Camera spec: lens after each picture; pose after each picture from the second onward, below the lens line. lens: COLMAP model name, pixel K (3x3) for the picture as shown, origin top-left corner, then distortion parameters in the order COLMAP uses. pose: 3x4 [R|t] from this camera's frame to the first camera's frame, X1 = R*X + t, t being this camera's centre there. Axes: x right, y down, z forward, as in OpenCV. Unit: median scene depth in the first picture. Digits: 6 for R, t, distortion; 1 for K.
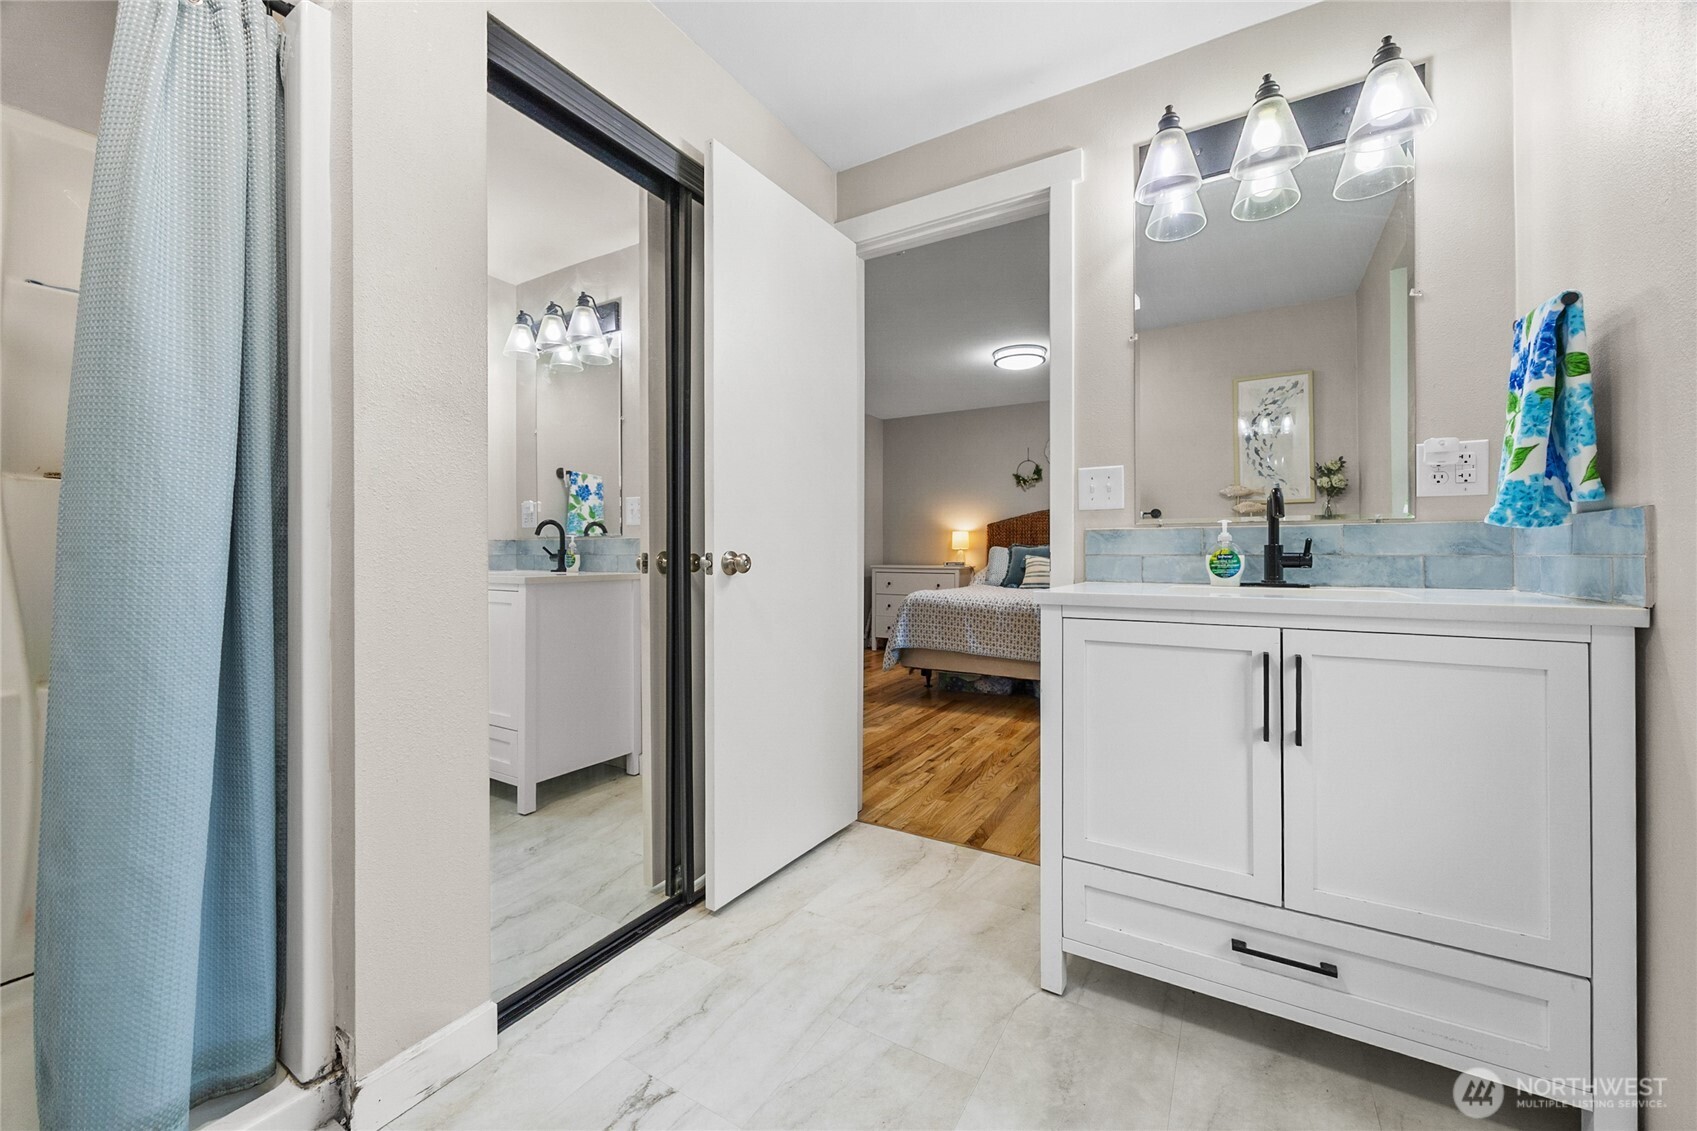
lens RADIAL K [[655.9, 0, 835.7], [0, 655.9, 555.0], [0, 0, 1]] dist [-0.002079, -0.000176]
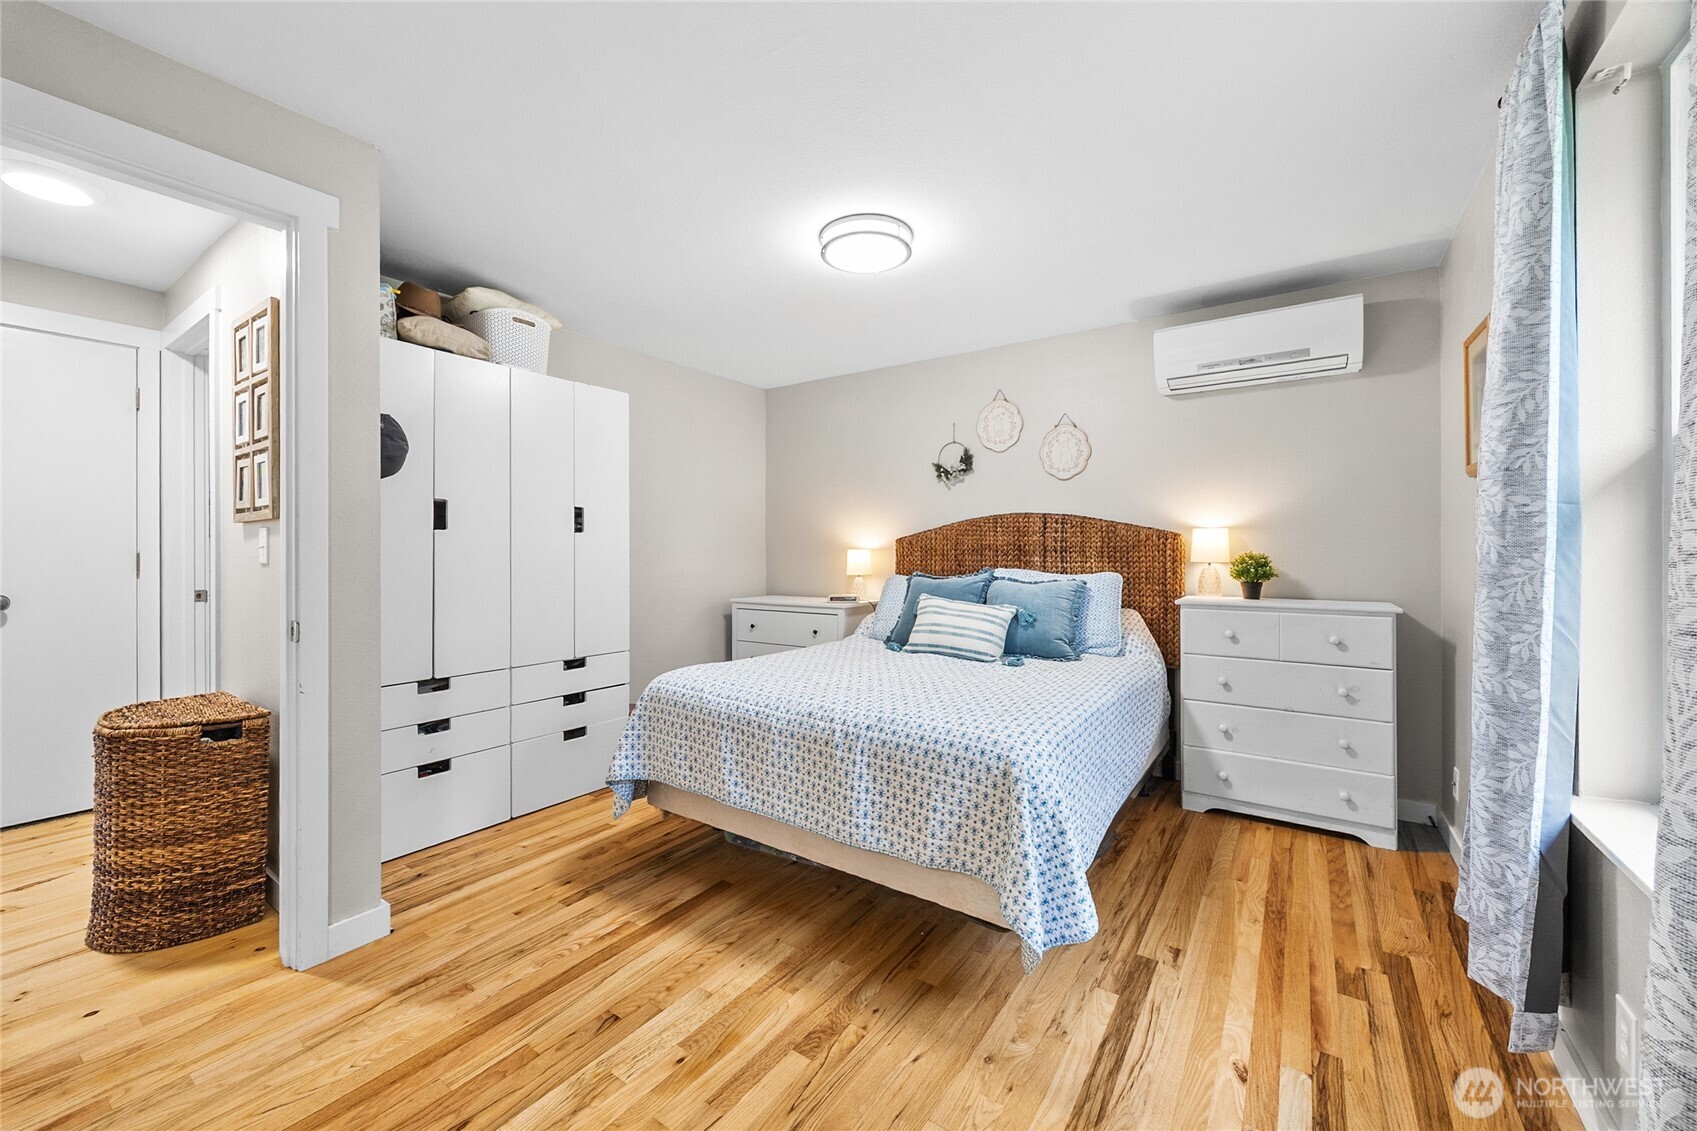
lens RADIAL K [[655.9, 0, 835.7], [0, 655.9, 555.0], [0, 0, 1]] dist [-0.002079, -0.000176]
pose [[0.997861, 0.001820, -0.065339, 0.231480], [-0.001834, 0.999998, -0.000161, -0.032618], [0.065339, 0.000280, 0.997863, 0.357544]]
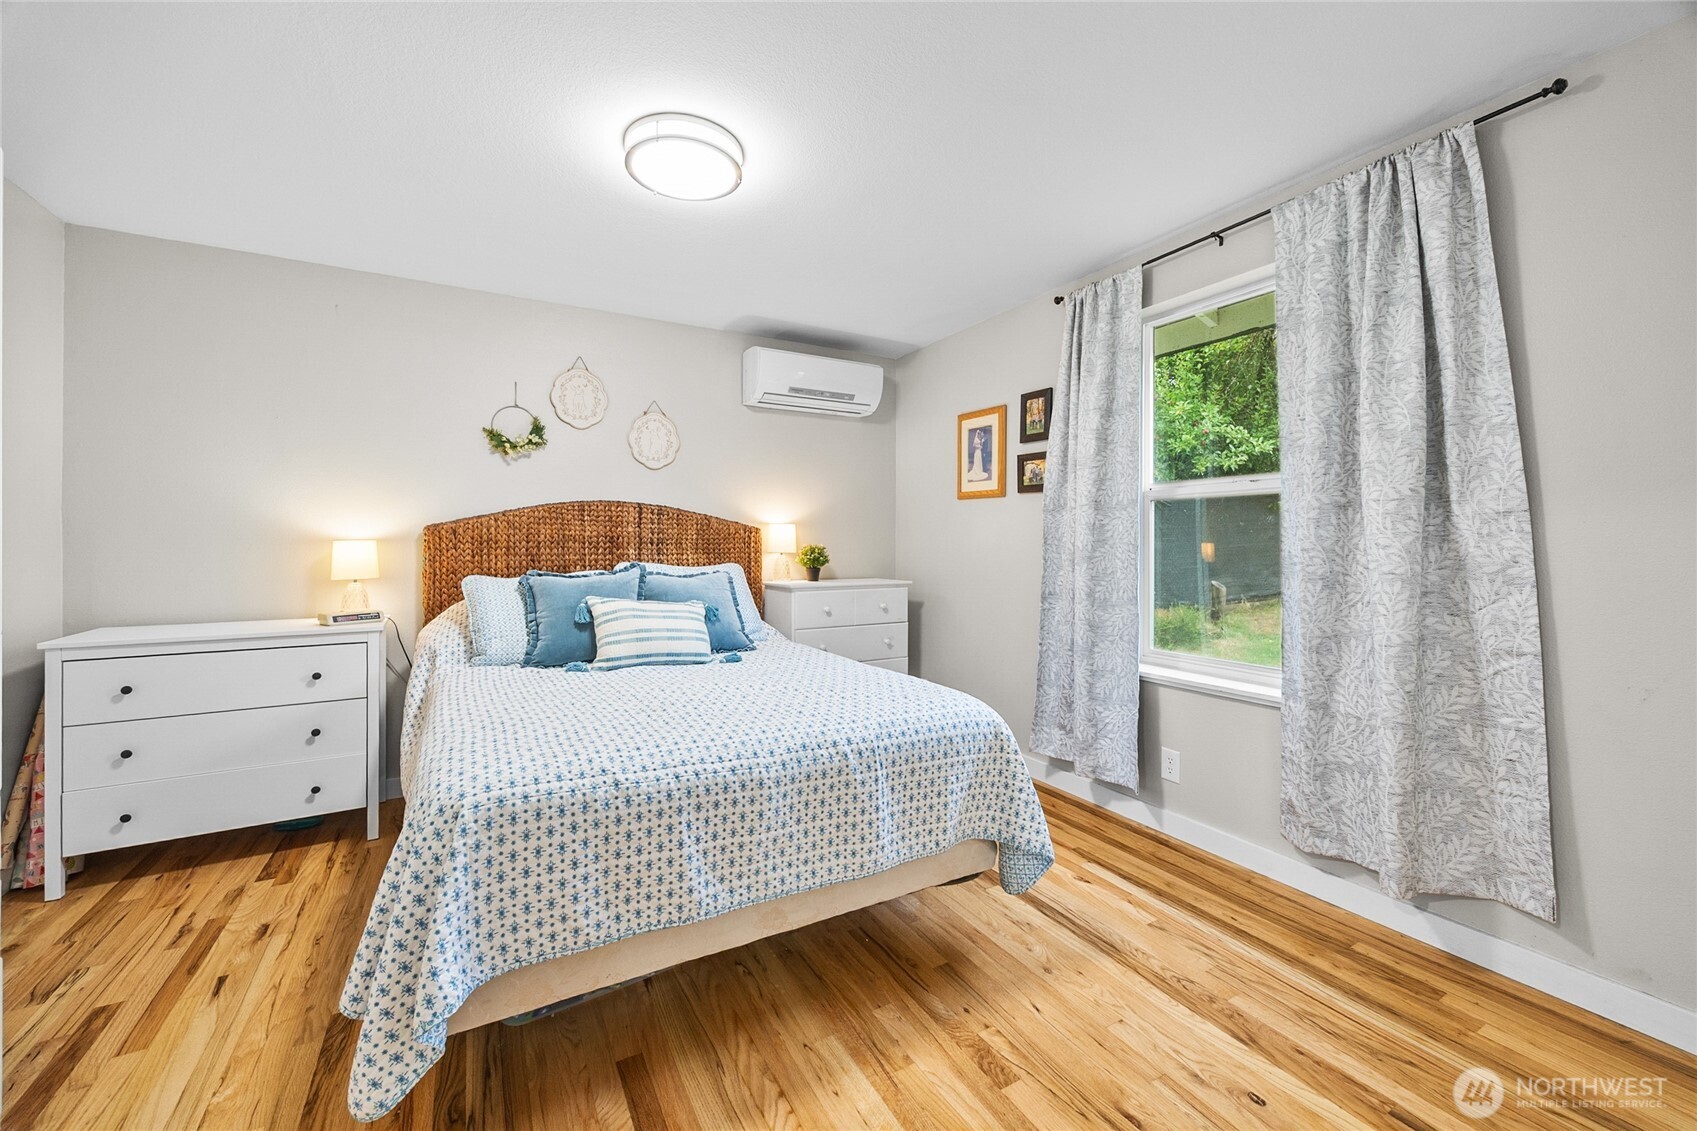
lens RADIAL K [[655.9, 0, 835.7], [0, 655.9, 555.0], [0, 0, 1]] dist [-0.002079, -0.000176]
pose [[0.494911, -0.012329, 0.868856, -0.035849], [0.003378, 0.999919, 0.012264, -0.032897], [-0.868937, -0.003135, 0.494913, 0.551782]]
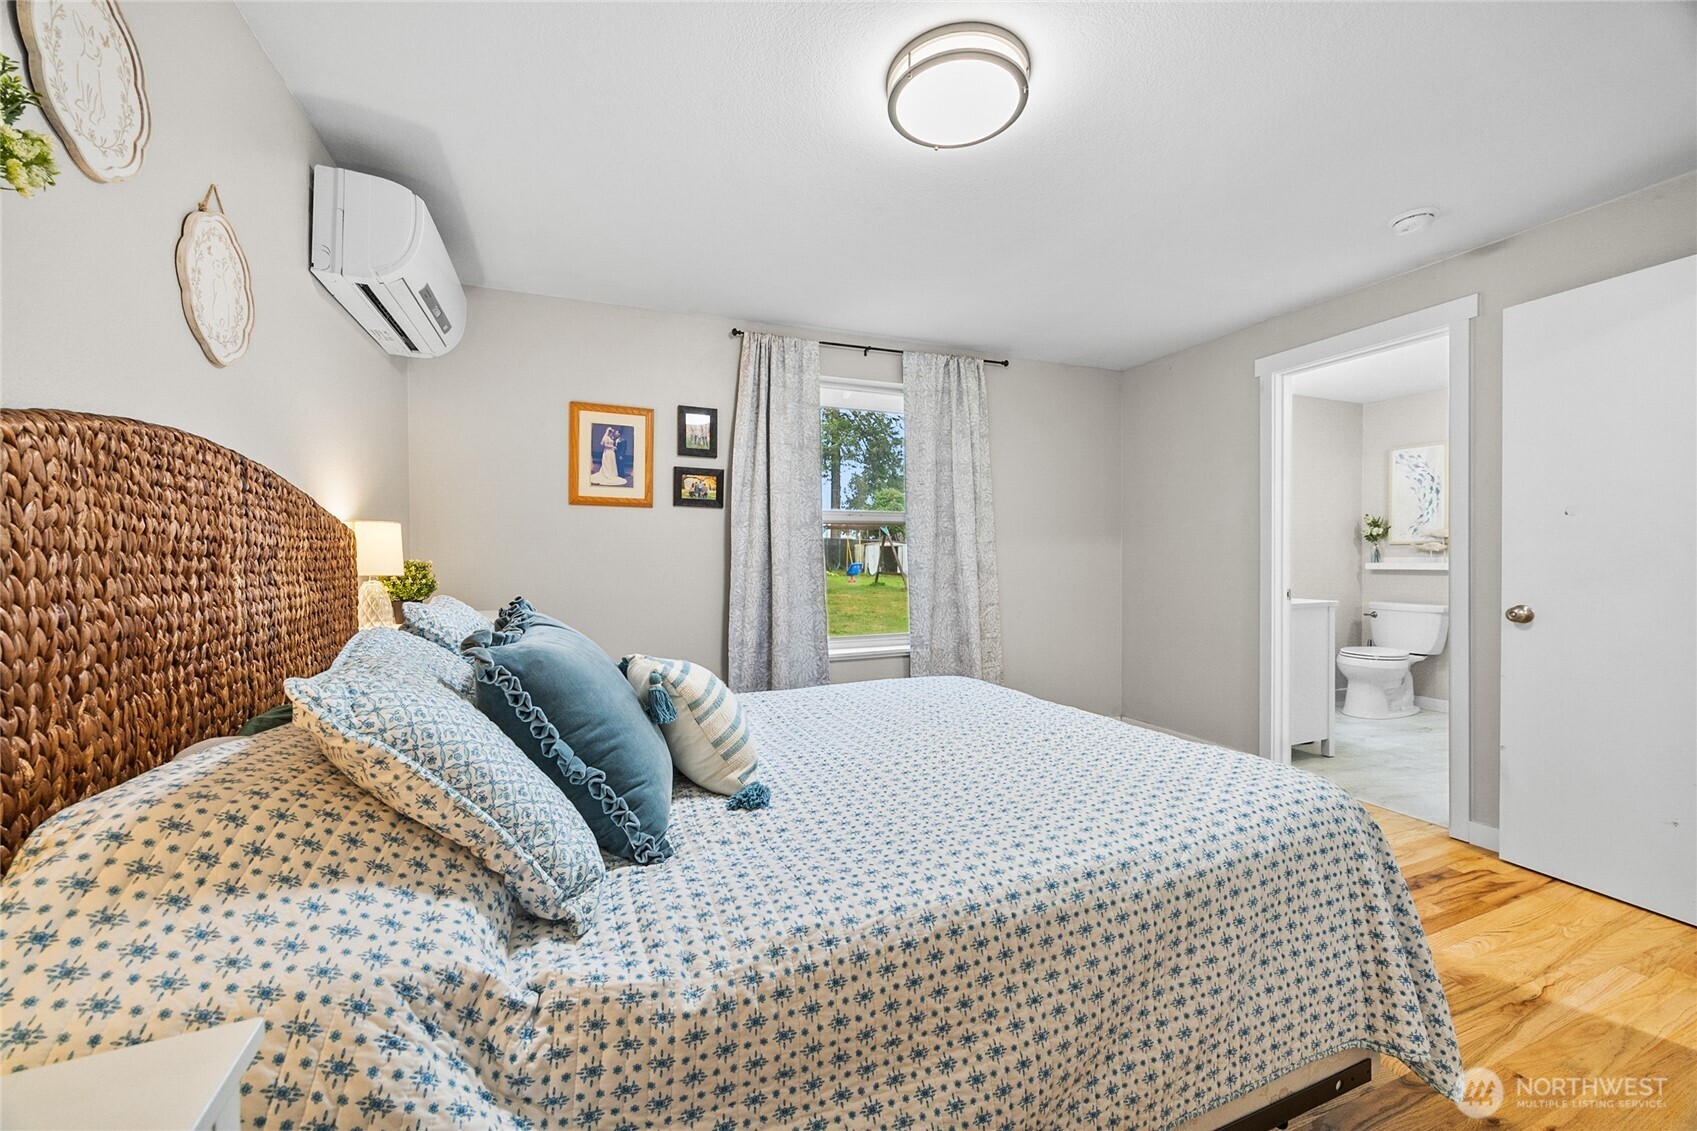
lens RADIAL K [[655.9, 0, 835.7], [0, 655.9, 555.0], [0, 0, 1]] dist [-0.002079, -0.000176]
pose [[-0.802024, 0.011029, 0.597190, 0.101038], [0.014192, 0.999899, 0.000593, -0.036255], [-0.597123, 0.008951, -0.802100, 1.050157]]
